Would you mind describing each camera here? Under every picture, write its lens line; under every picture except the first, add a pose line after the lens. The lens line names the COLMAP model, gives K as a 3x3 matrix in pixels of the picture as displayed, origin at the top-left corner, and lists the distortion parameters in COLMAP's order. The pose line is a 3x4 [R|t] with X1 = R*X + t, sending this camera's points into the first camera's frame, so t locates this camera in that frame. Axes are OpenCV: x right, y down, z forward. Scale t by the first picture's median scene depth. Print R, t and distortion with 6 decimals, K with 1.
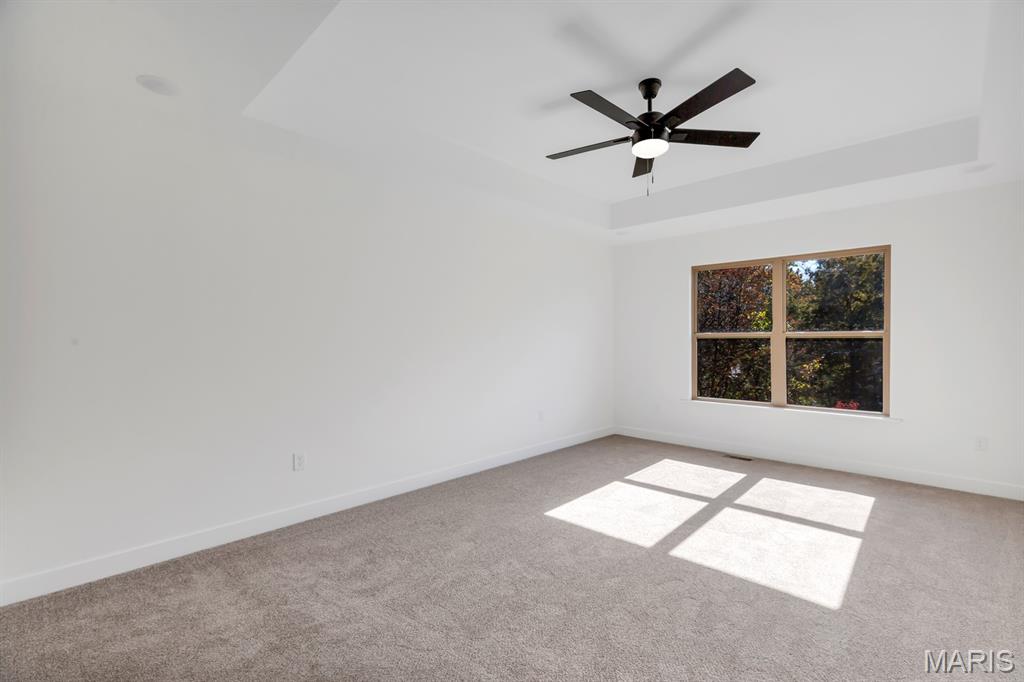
lens RADIAL K [[466.4, 0, 515.2], [0, 466.4, 343.0], [0, 0, 1]] dist [-0.001426, 0.001471]
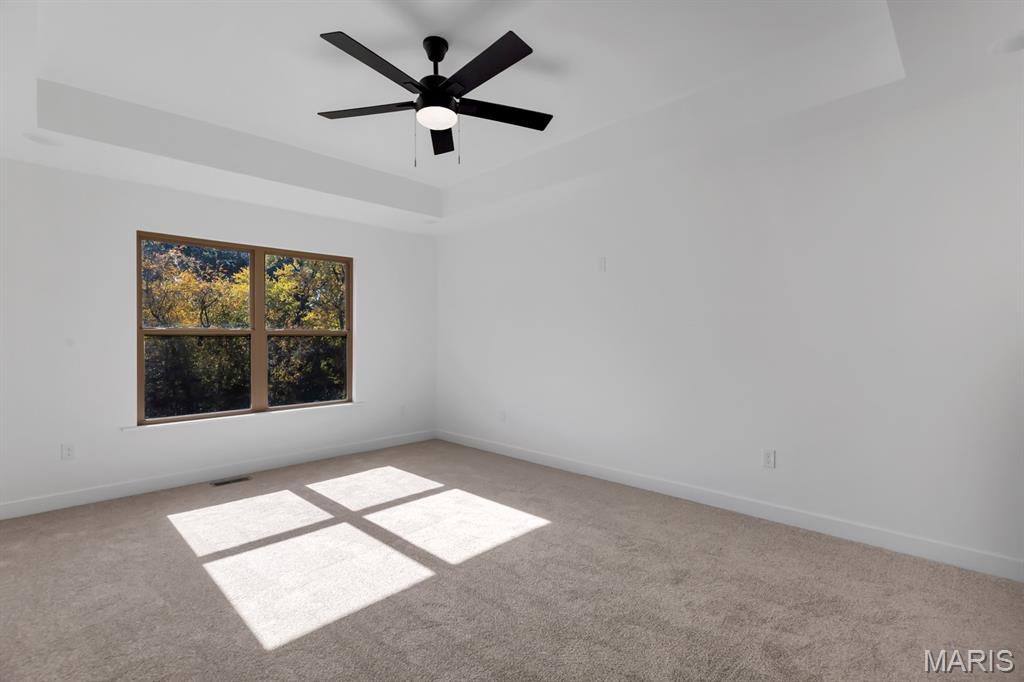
lens RADIAL K [[466.4, 0, 515.5], [0, 466.4, 339.5], [0, 0, 1]] dist [-0.001426, 0.001471]
pose [[-0.018838, 0.003762, 0.999815, -0.461842], [0.005947, 0.999976, -0.003650, 0.002048], [-0.999805, 0.005877, -0.018860, 0.669369]]
